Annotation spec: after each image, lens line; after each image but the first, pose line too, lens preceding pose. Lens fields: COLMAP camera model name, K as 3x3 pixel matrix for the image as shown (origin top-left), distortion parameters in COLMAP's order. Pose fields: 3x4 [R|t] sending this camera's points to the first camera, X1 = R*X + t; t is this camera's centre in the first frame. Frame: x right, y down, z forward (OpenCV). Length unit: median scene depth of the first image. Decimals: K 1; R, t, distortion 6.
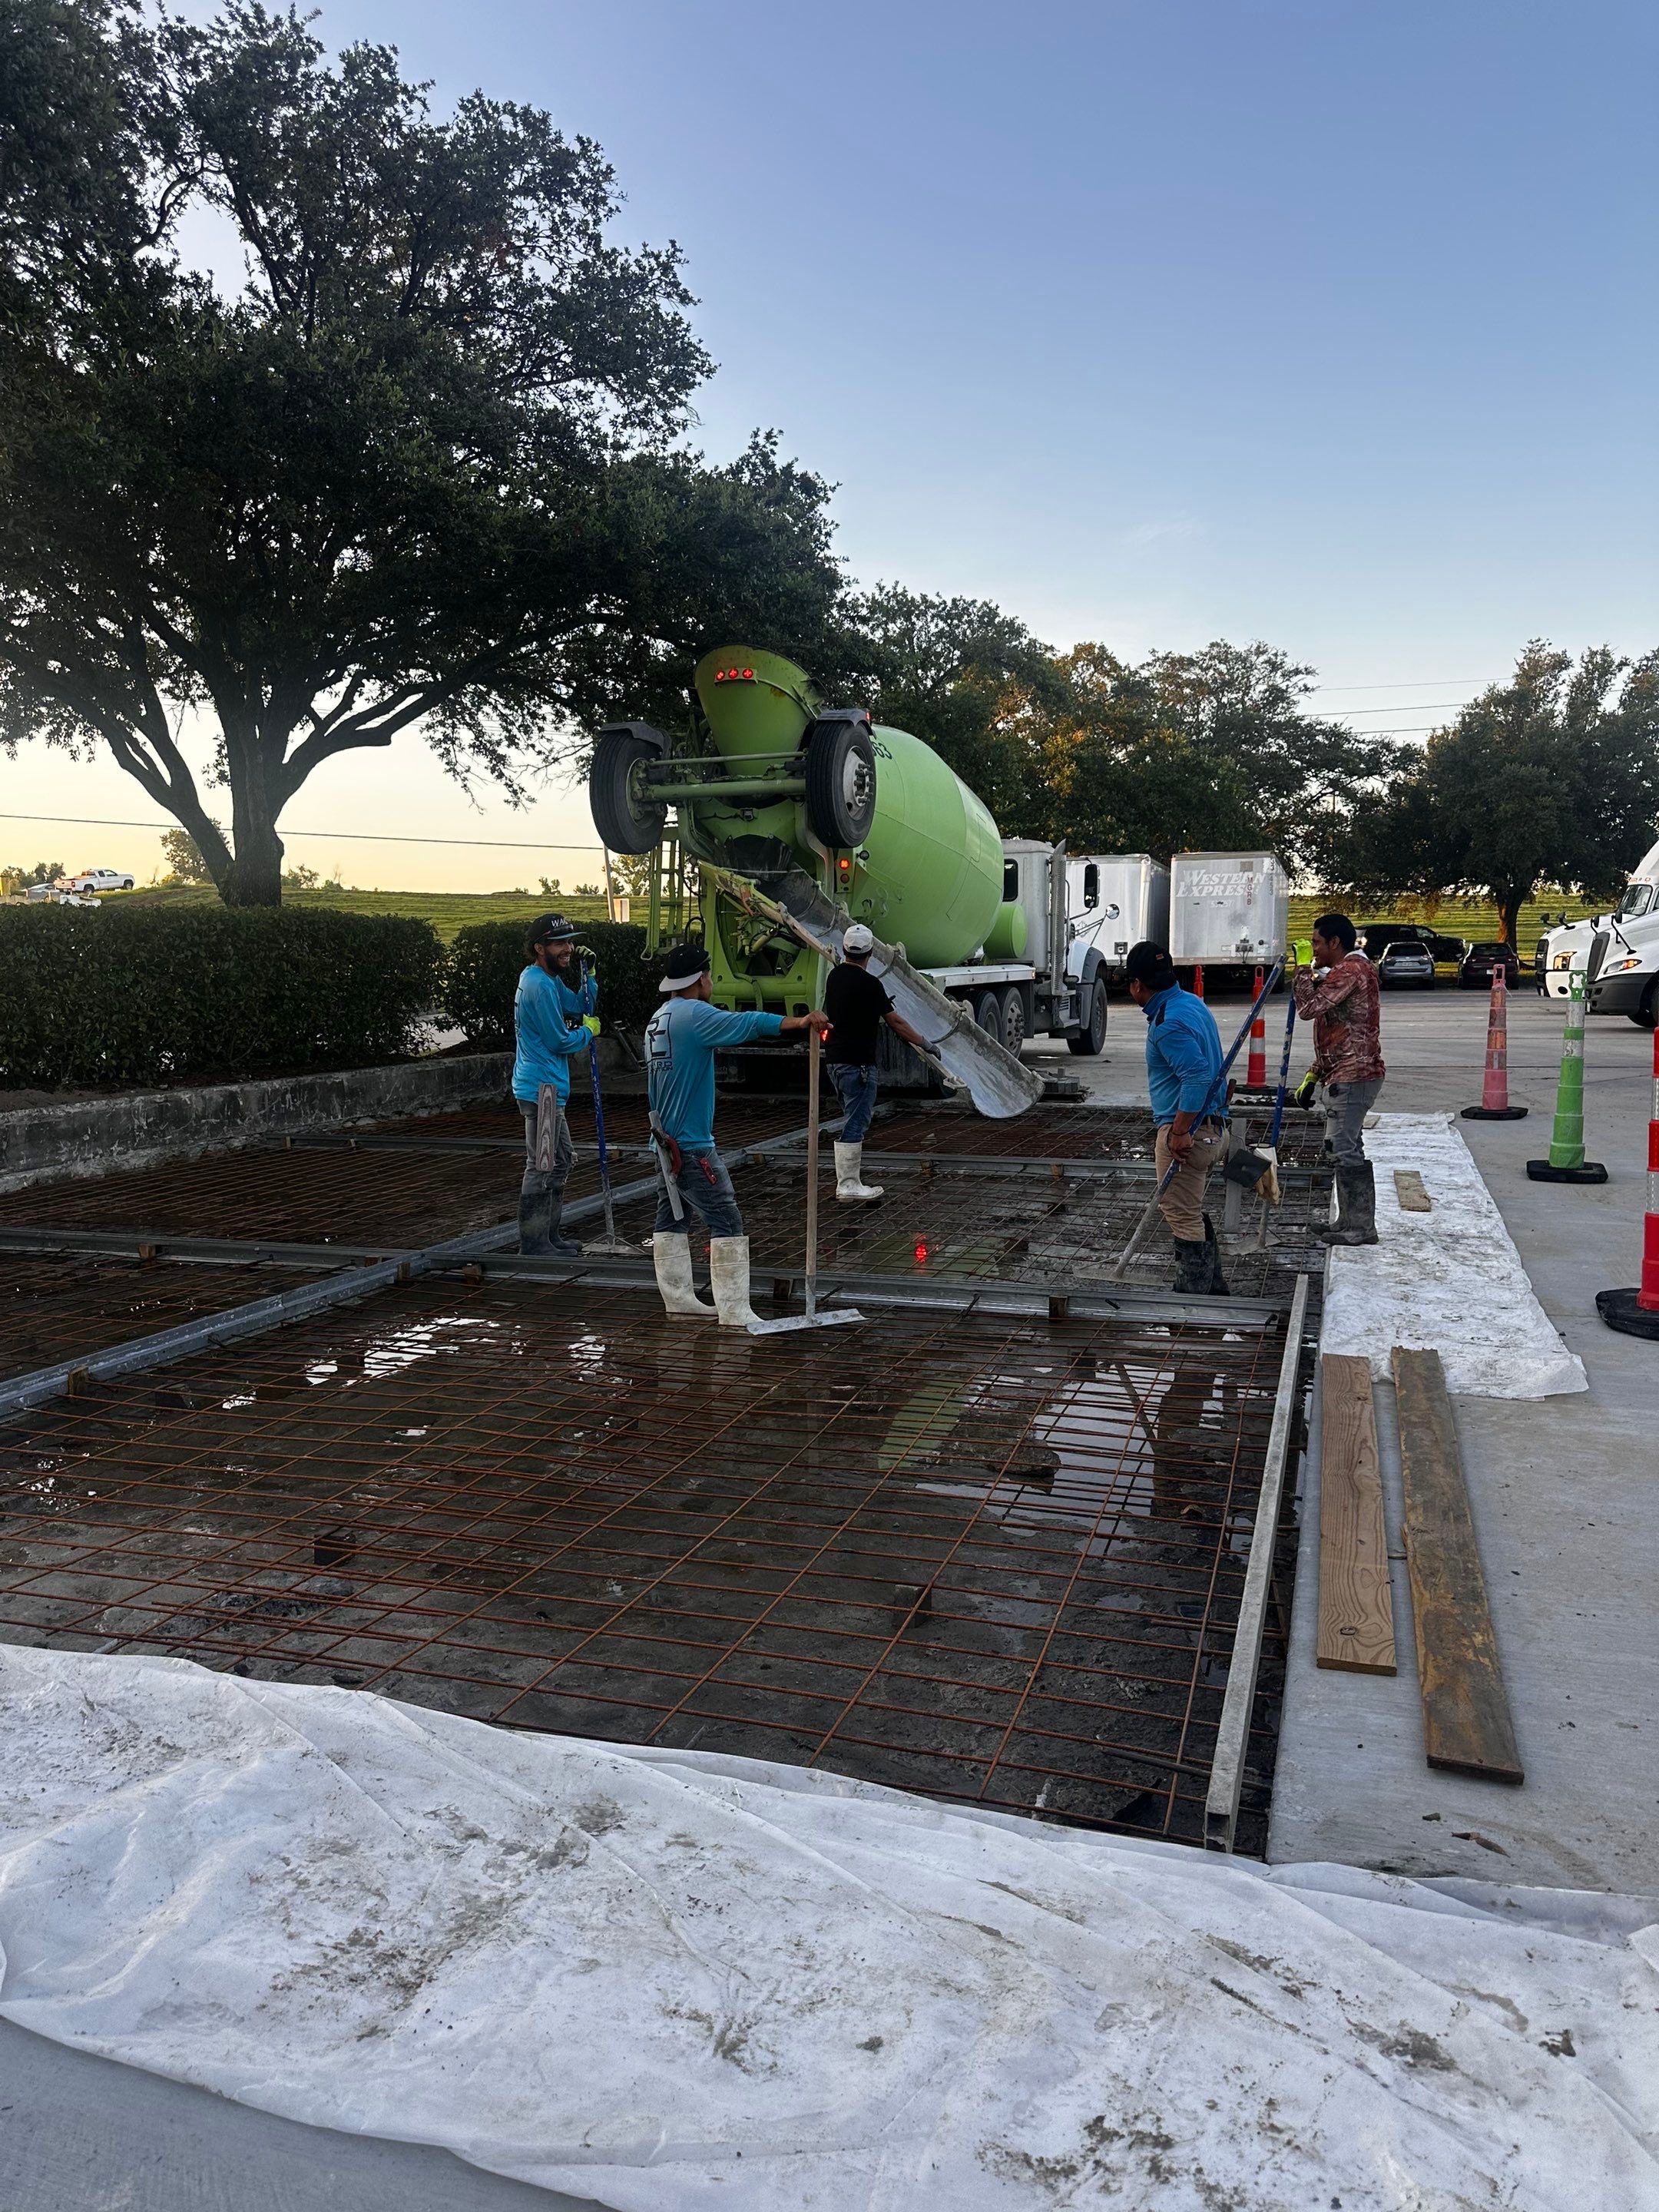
lens RADIAL K [[1565.6, 0, 861.4], [0, 1565.6, 1130.3], [0, 0, 1]] dist [0.064024, -0.066864]
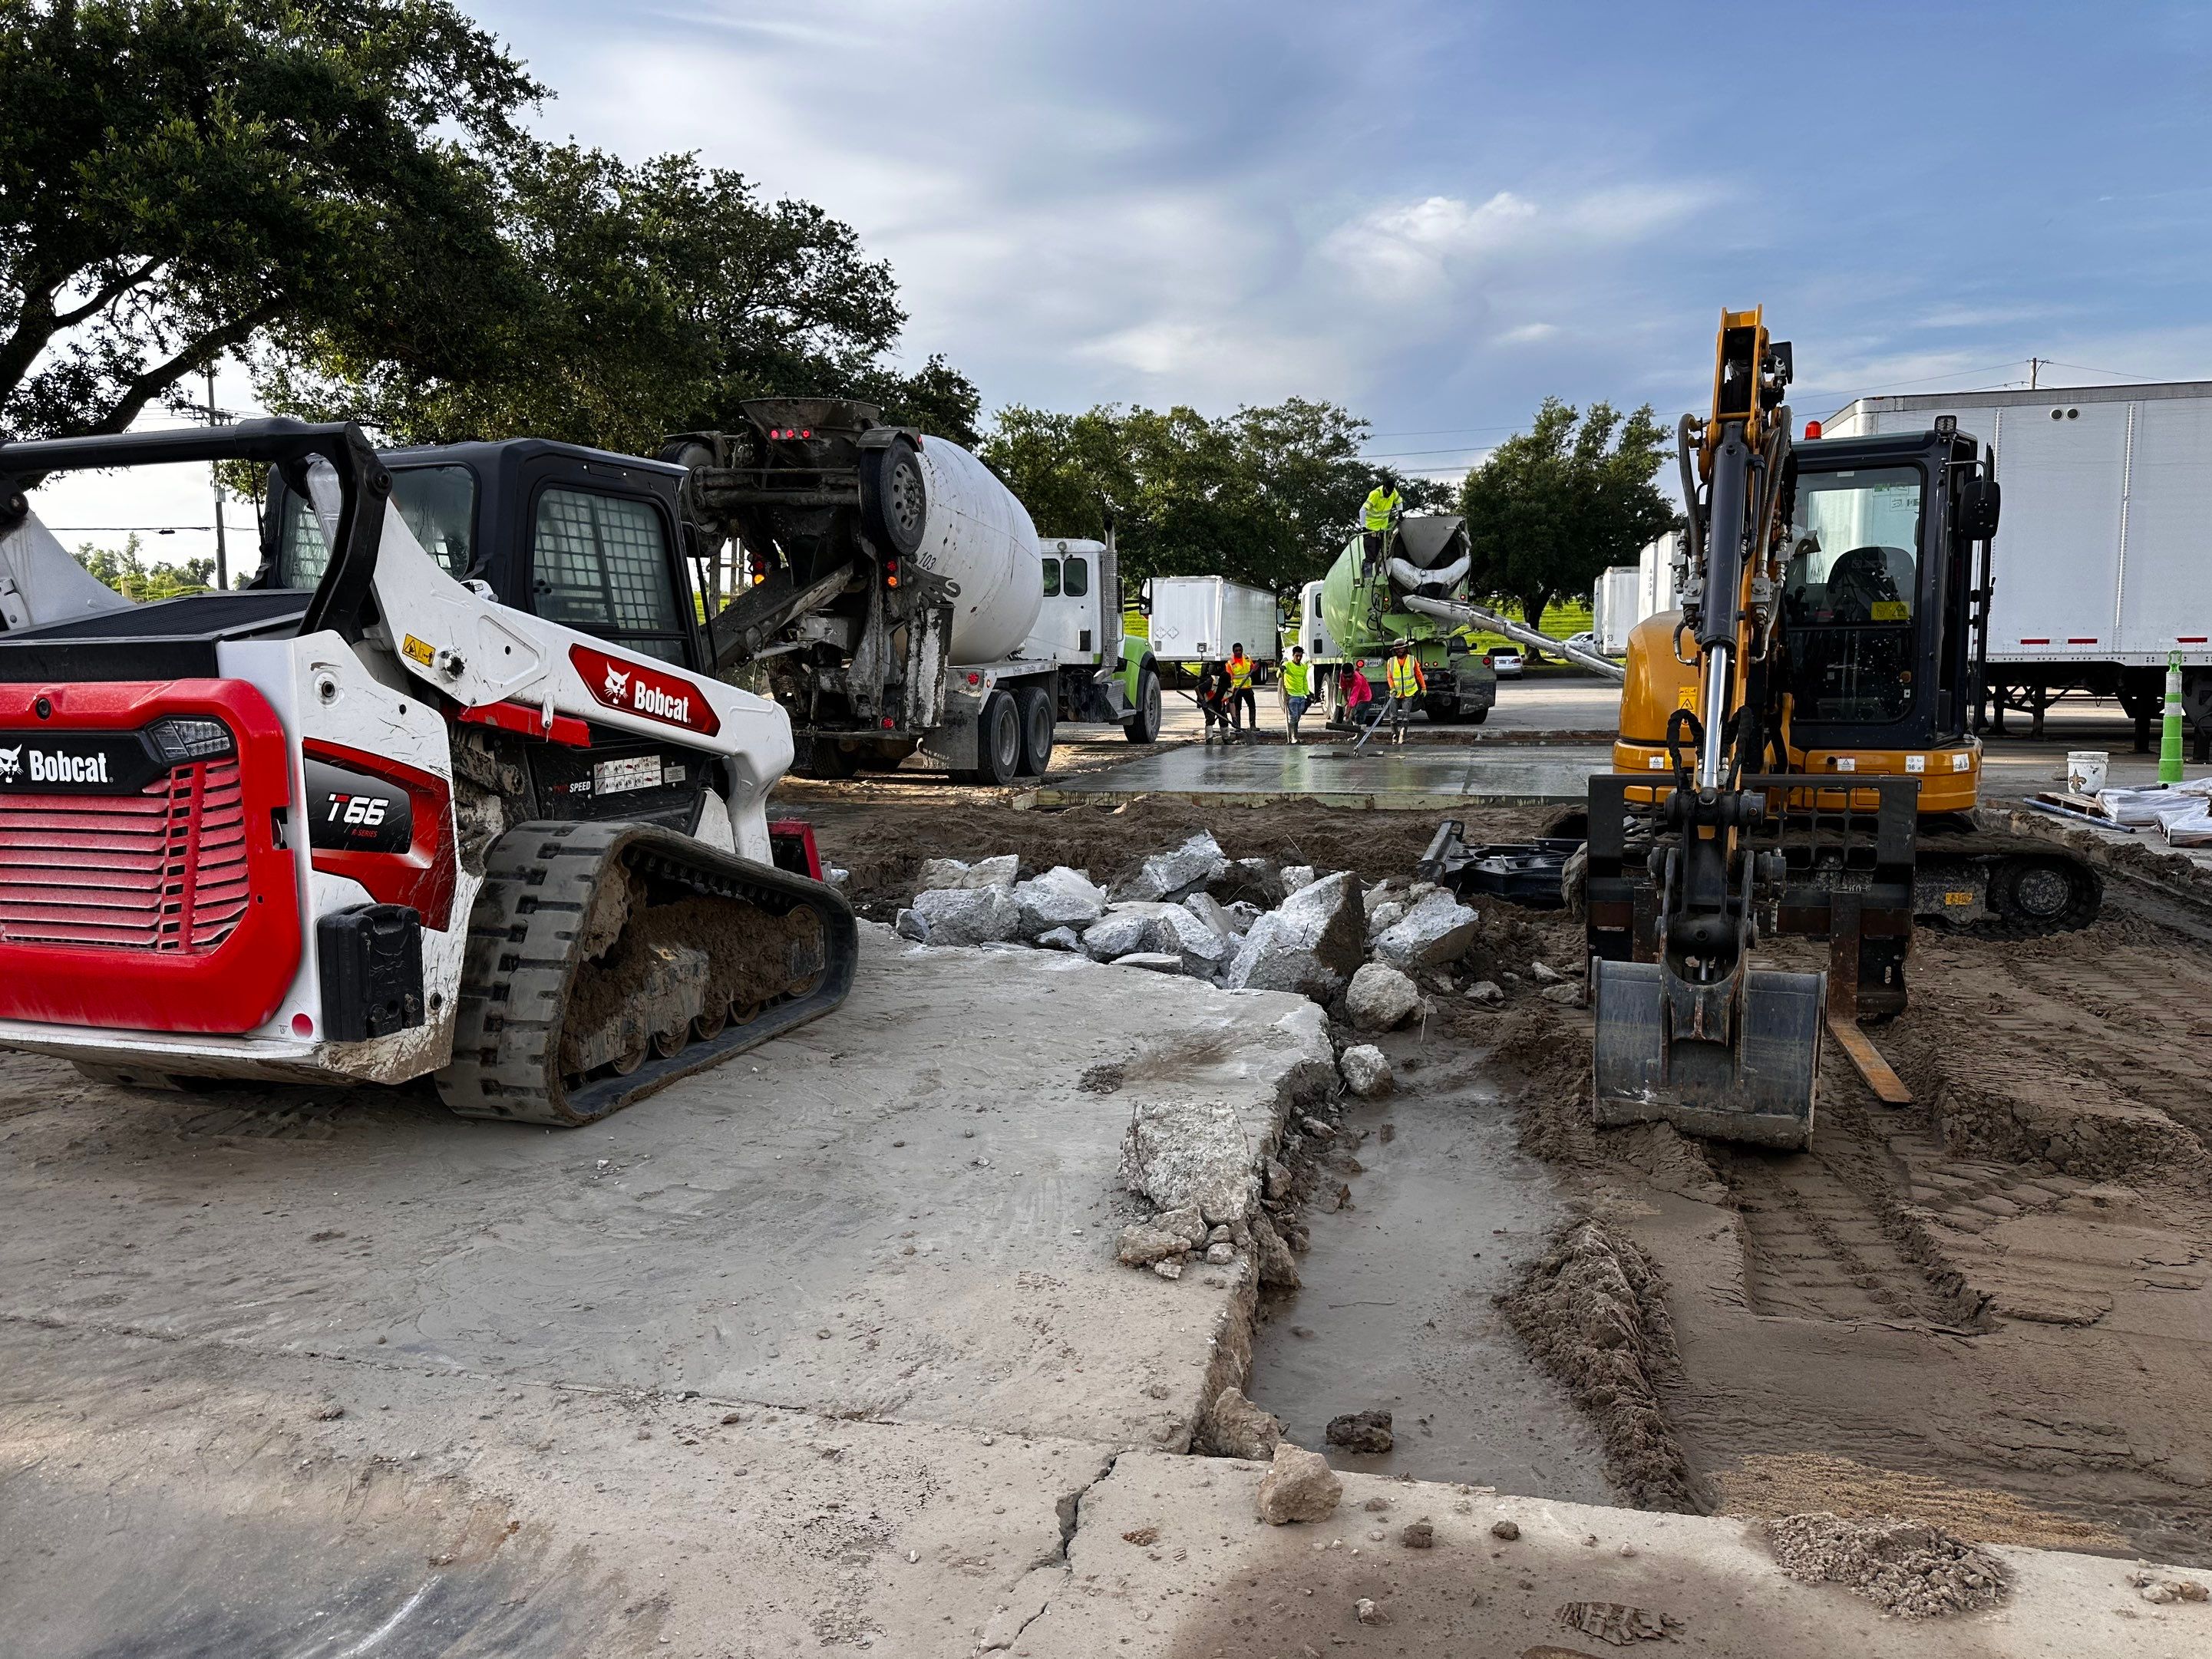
lens RADIAL K [[1565.5, 0, 1087.6], [0, 1565.5, 869.2], [0, 0, 1]] dist [0.064024, -0.066864]
pose [[0.998978, -0.003456, 0.045063, 0.007916], [0.002216, 0.999619, 0.027524, 0.025682], [-0.045141, -0.027396, 0.998605, -0.237706]]
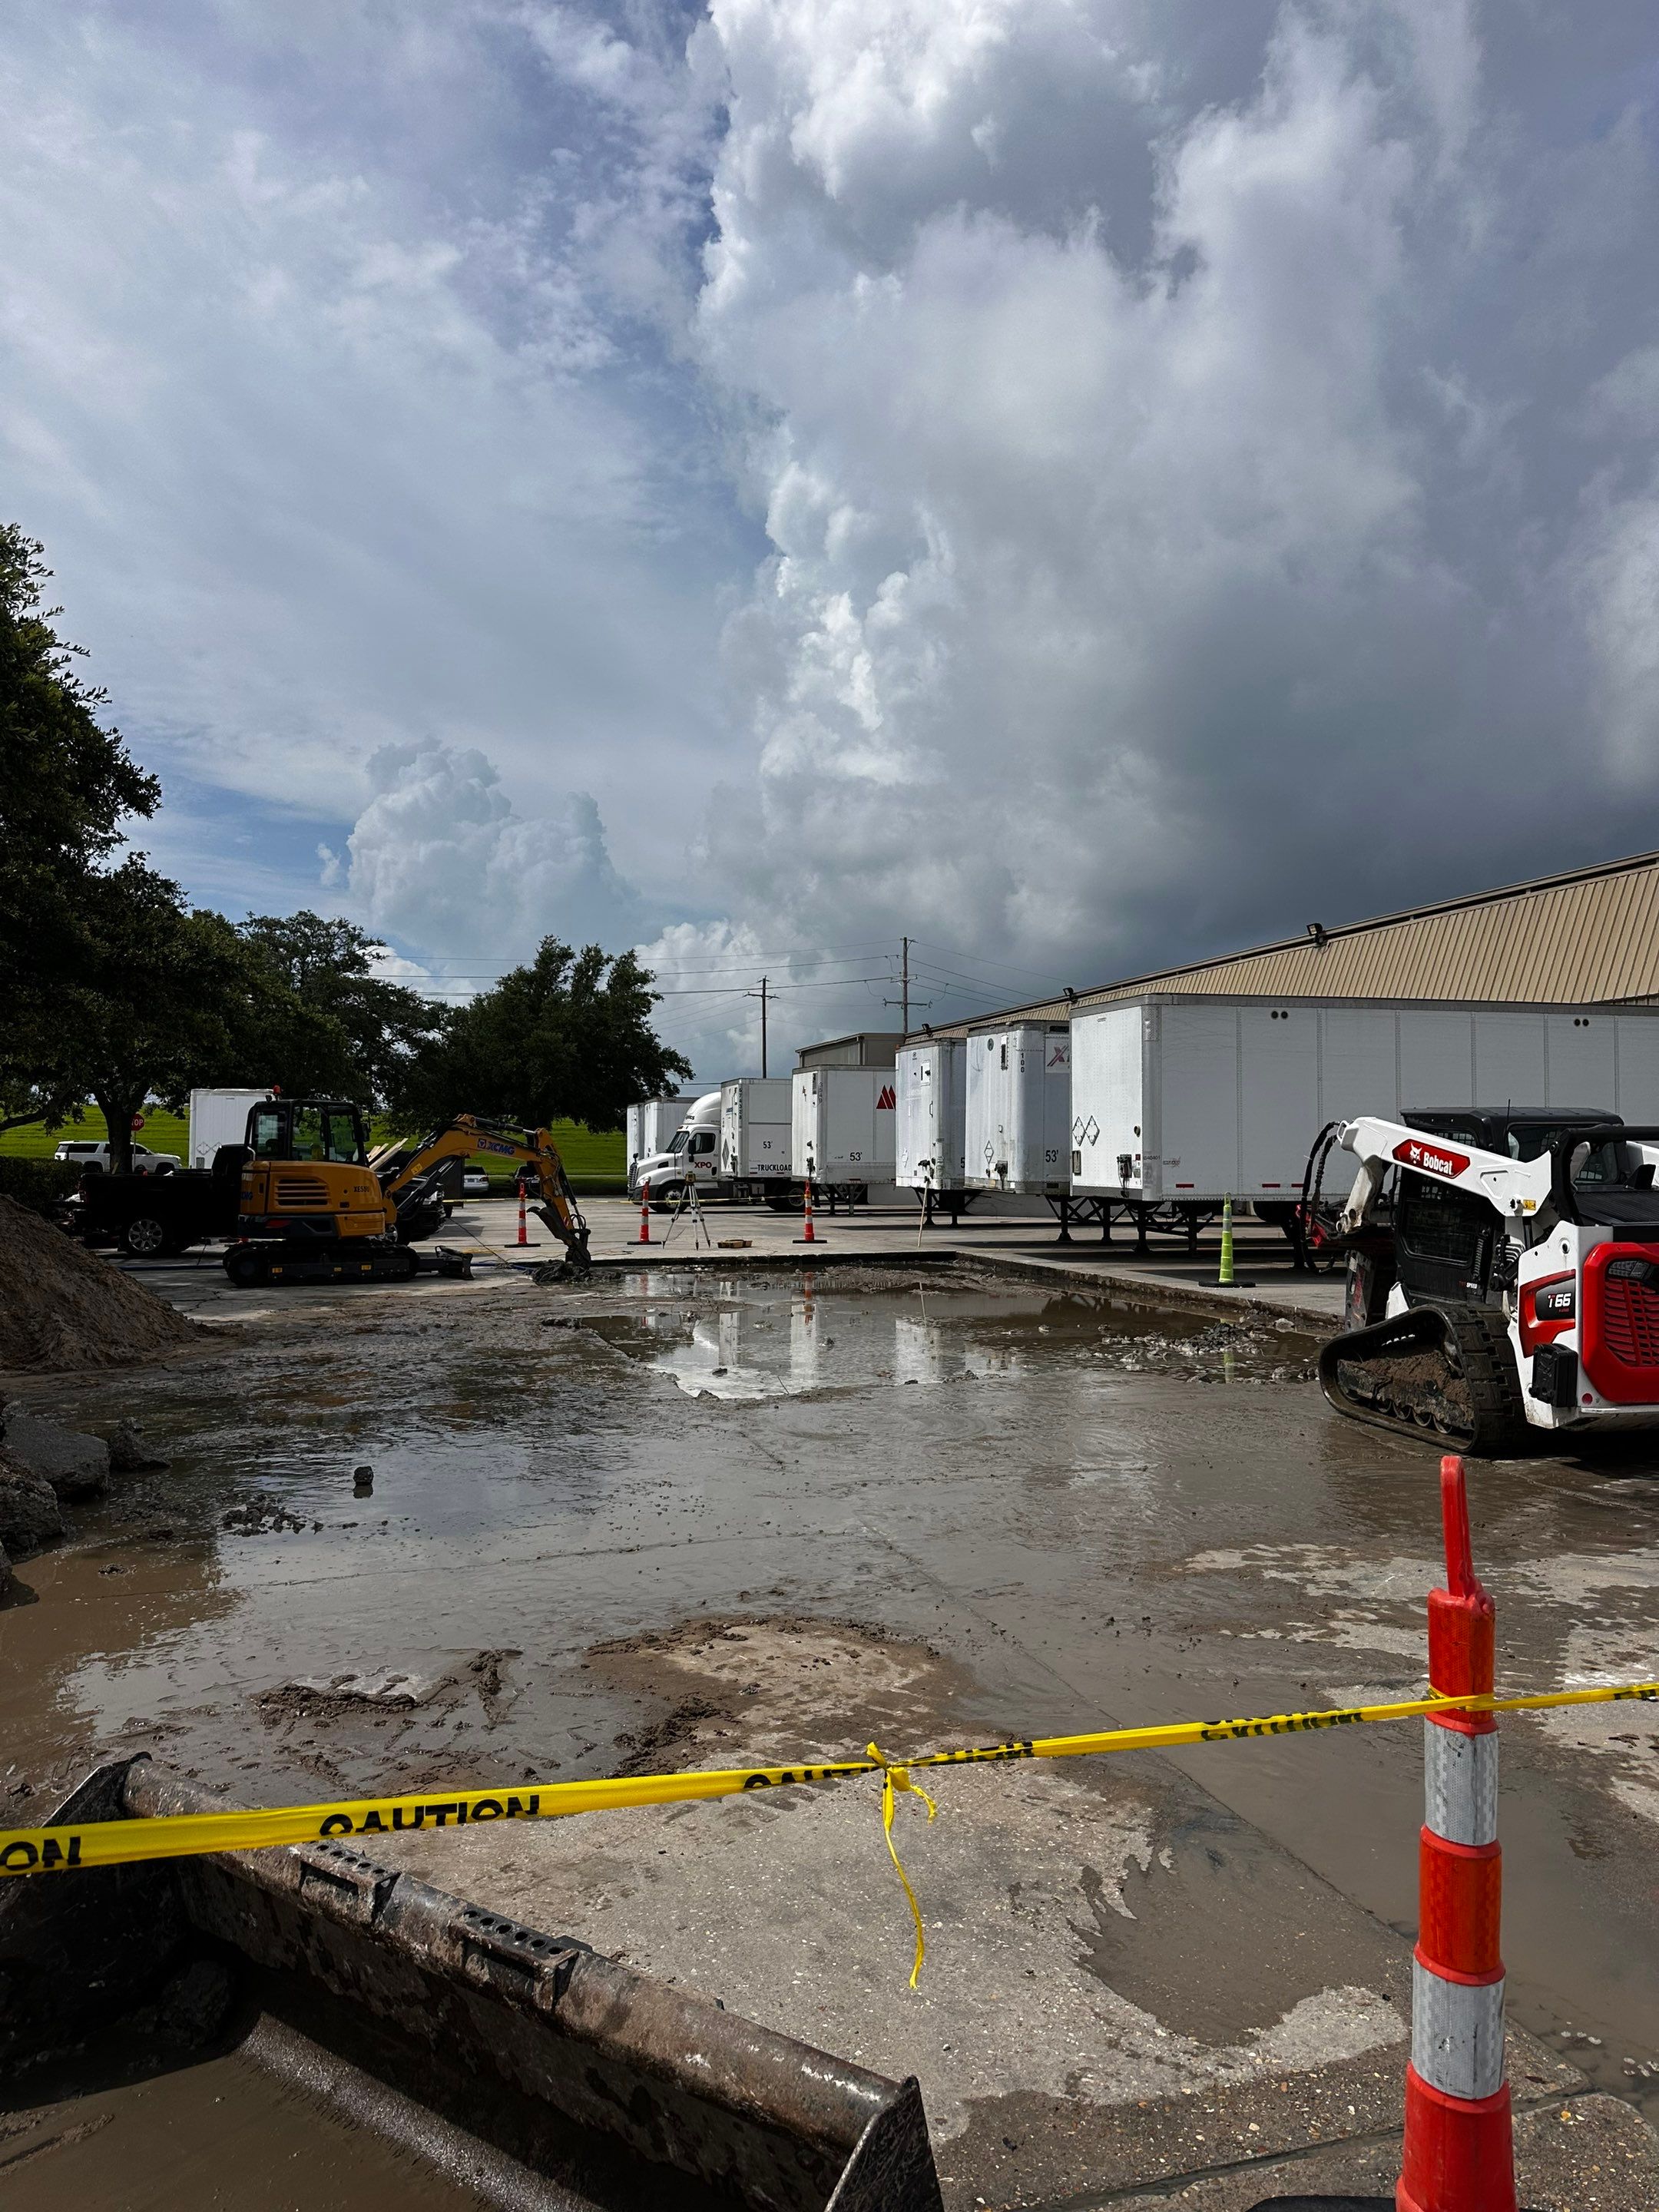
lens RADIAL K [[1565.6, 0, 835.3], [0, 1565.6, 1115.9], [0, 0, 1]] dist [0.064024, -0.066864]
pose [[0.829549, 0.027182, 0.557773, -0.108690], [0.050840, 0.990991, -0.123906, 0.016099], [-0.556116, 0.131144, 0.820693, -0.199797]]
